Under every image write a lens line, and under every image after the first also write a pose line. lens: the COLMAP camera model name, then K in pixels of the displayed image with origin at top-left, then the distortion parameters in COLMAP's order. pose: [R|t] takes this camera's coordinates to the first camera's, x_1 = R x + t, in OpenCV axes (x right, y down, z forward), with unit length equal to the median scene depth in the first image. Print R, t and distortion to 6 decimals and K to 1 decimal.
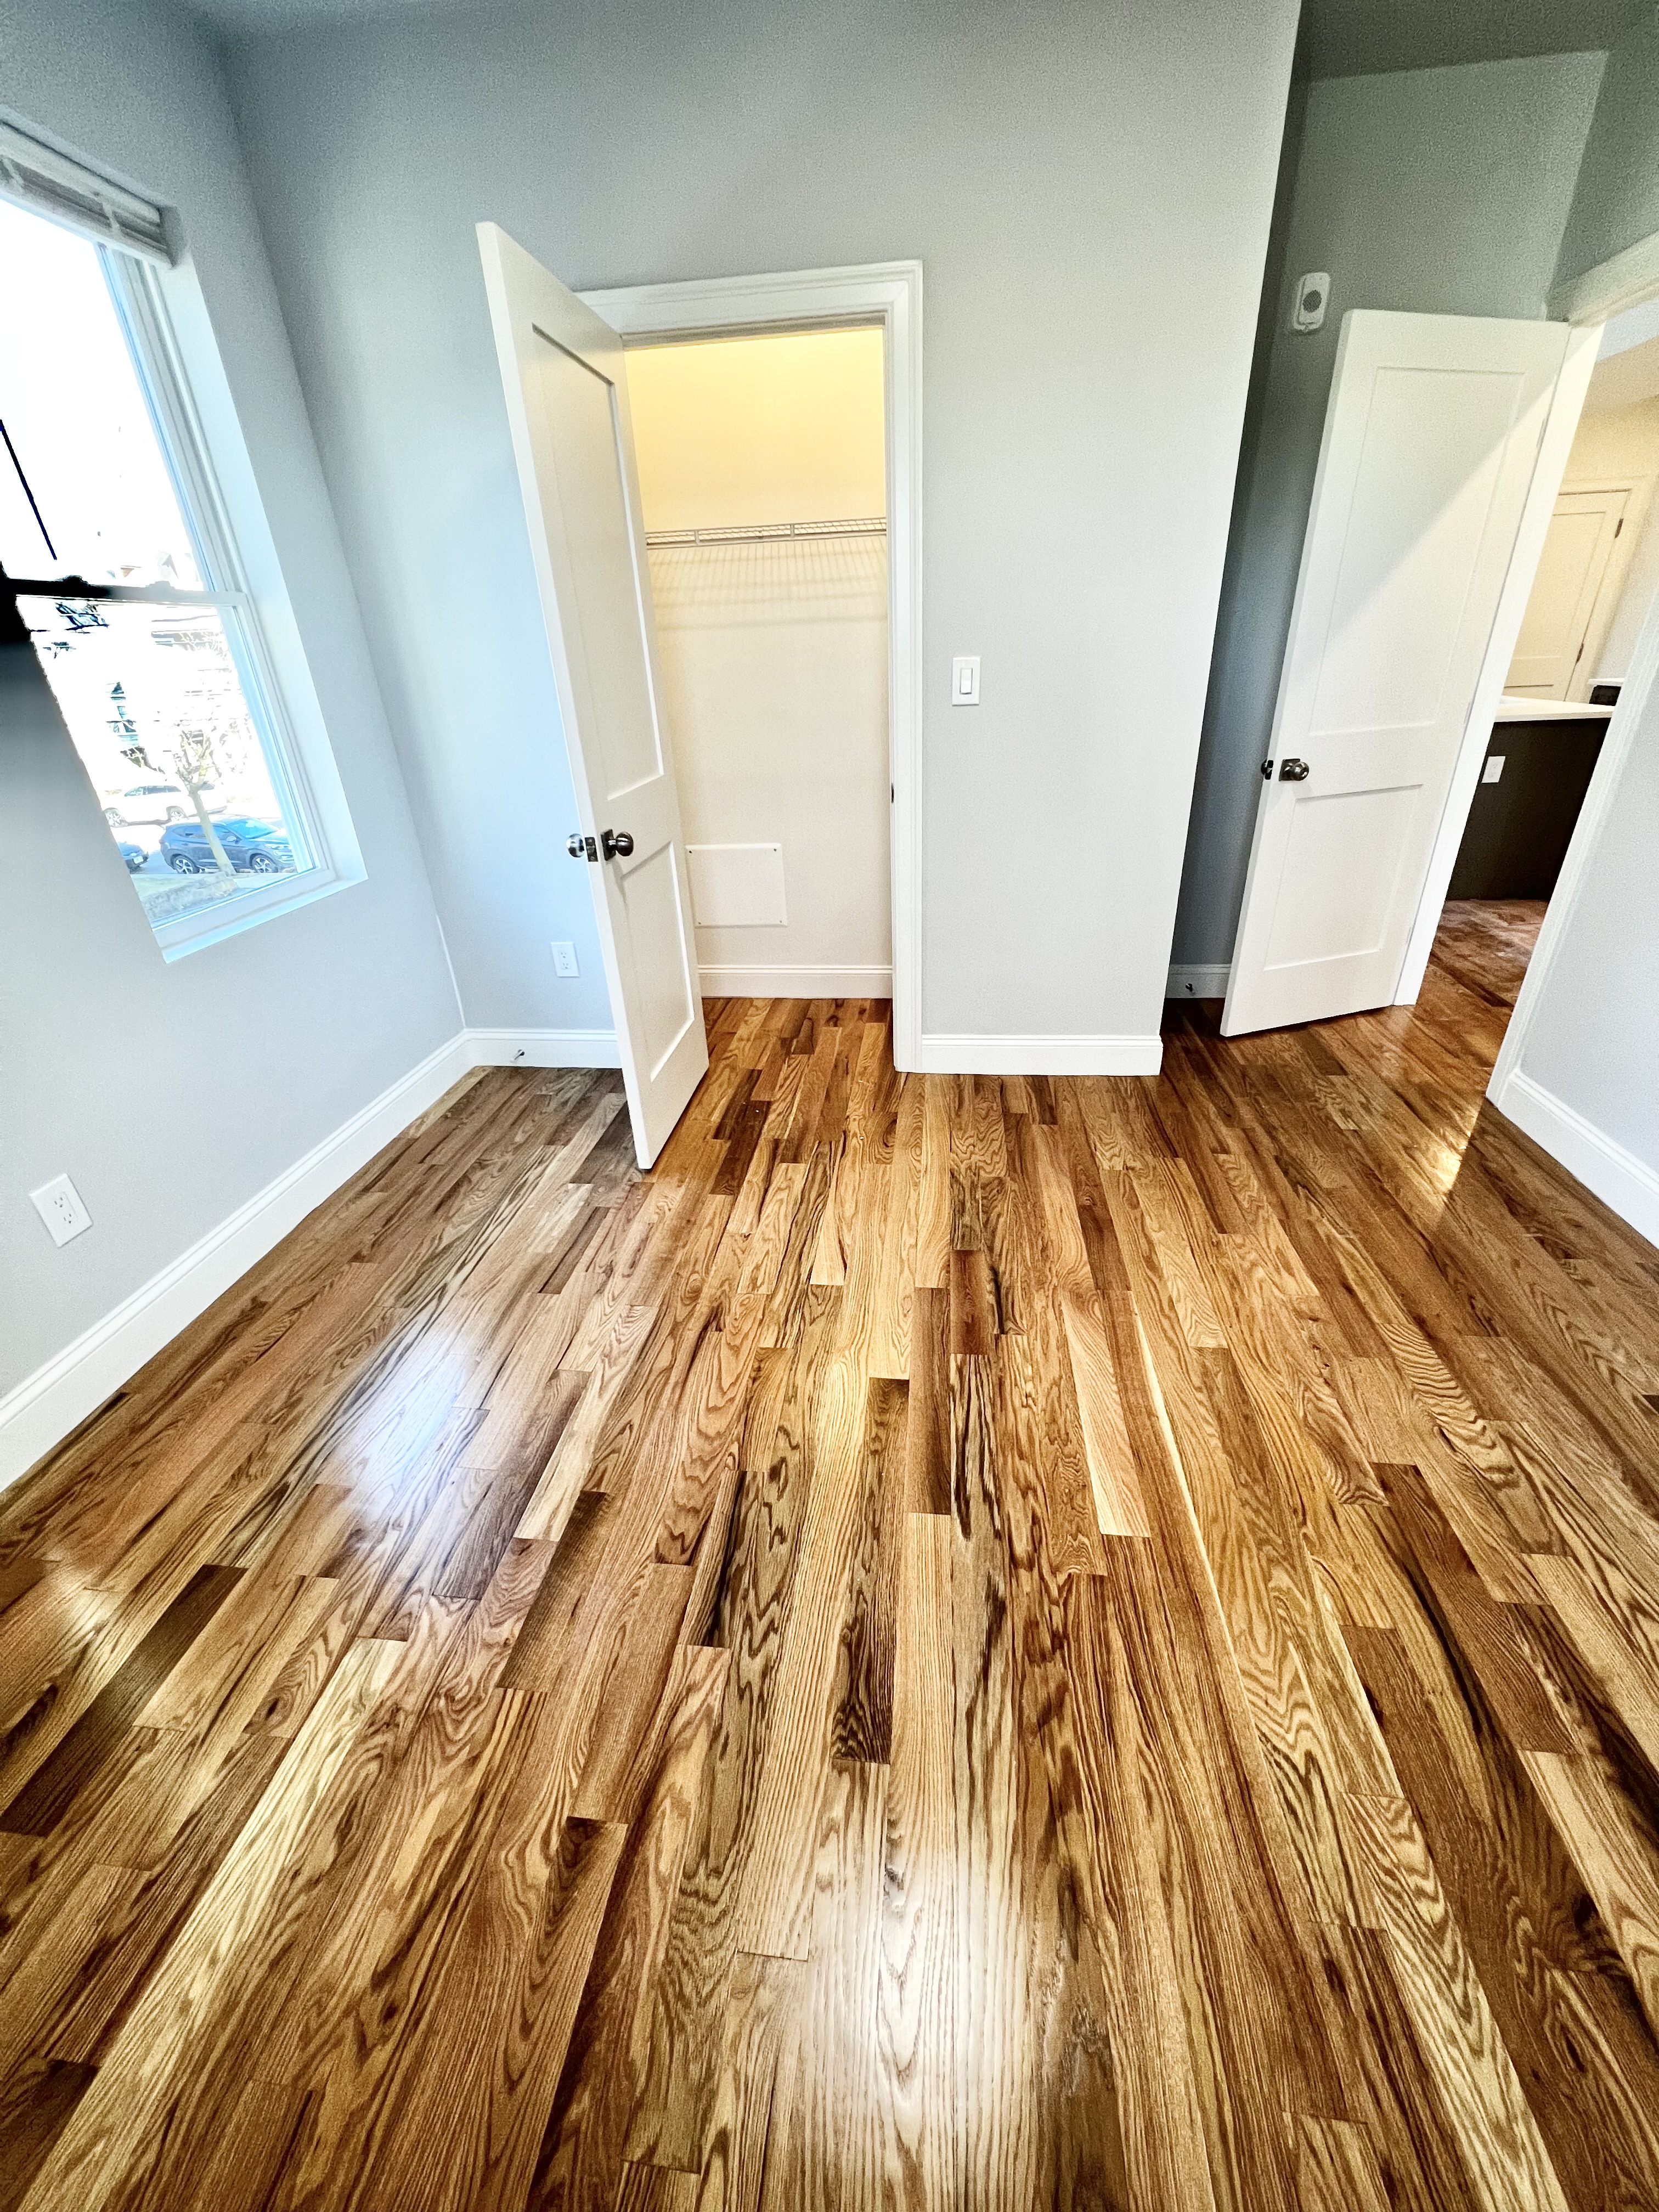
lens RADIAL K [[891.3, 0, 835.4], [0, 891.3, 1106.5], [0, 0, 1]] dist [-0.003178, -0.000165]
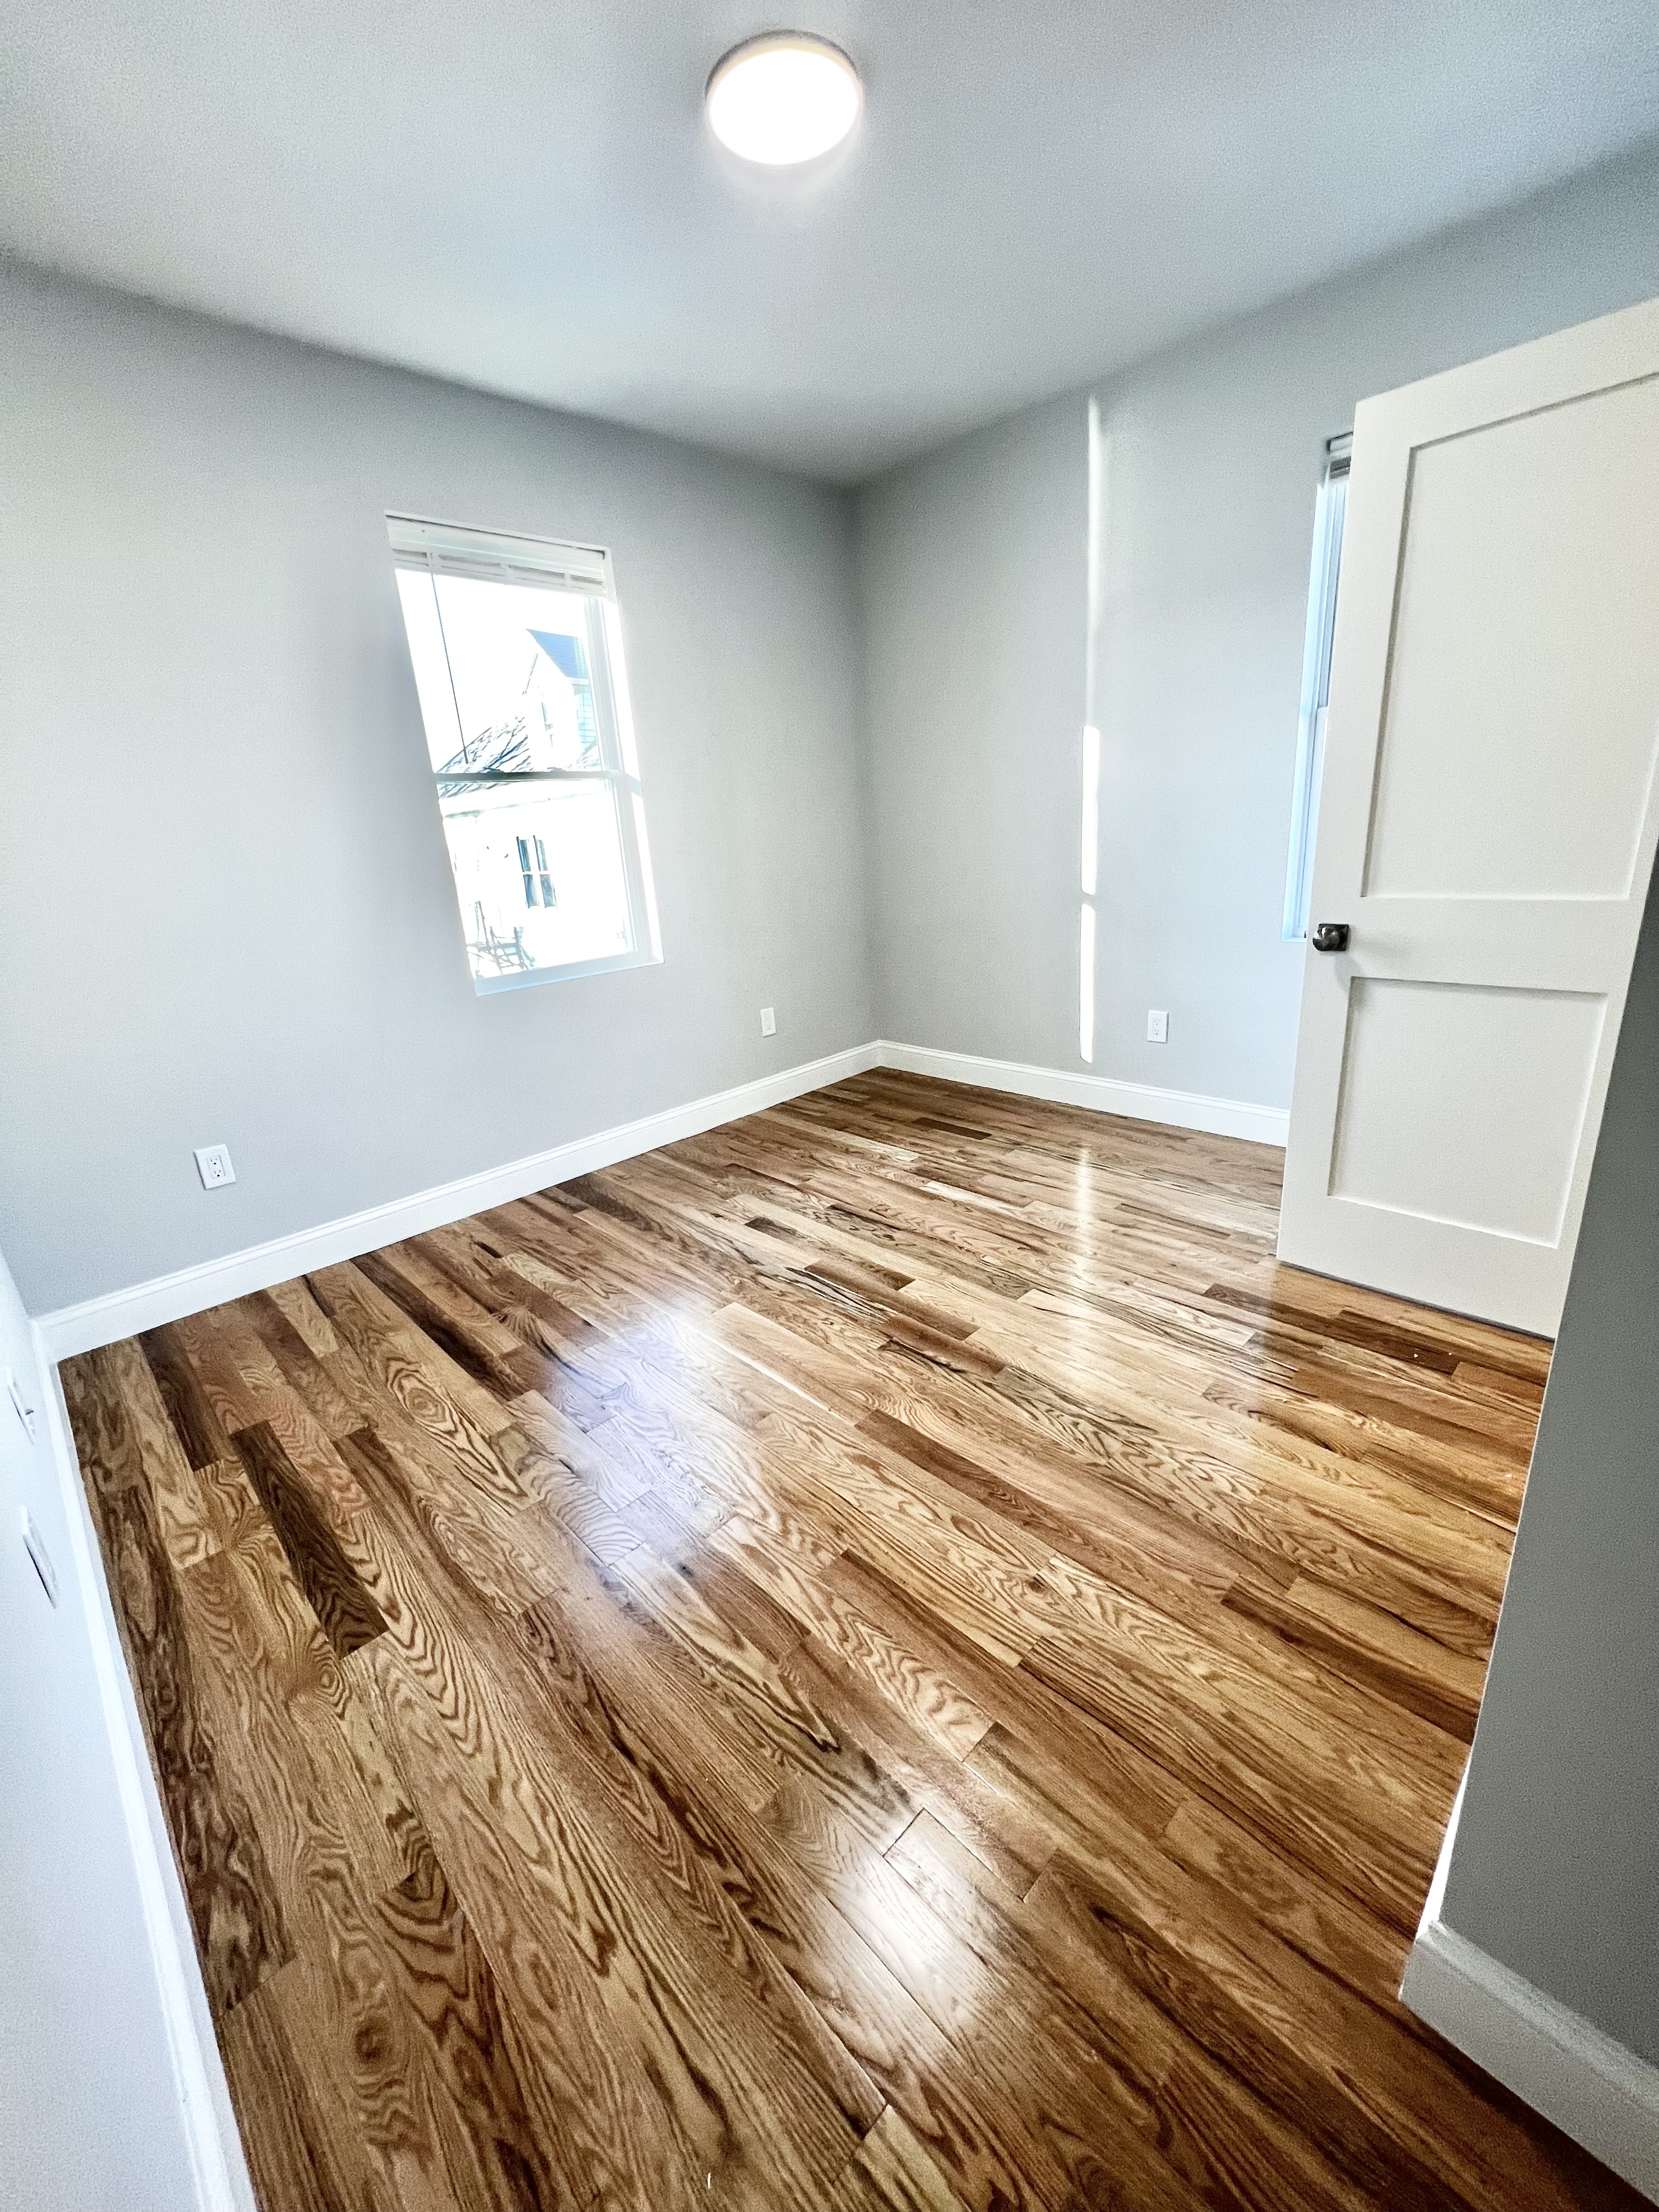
lens RADIAL K [[888.6, 0, 836.8], [0, 888.6, 1102.7], [0, 0, 1]] dist [0.002398, 0.000122]
pose [[-0.631910, 0.316218, -0.707599, 0.973991], [-0.269641, 0.766250, 0.583227, -0.664008], [0.726625, 0.559345, -0.398936, 1.244904]]
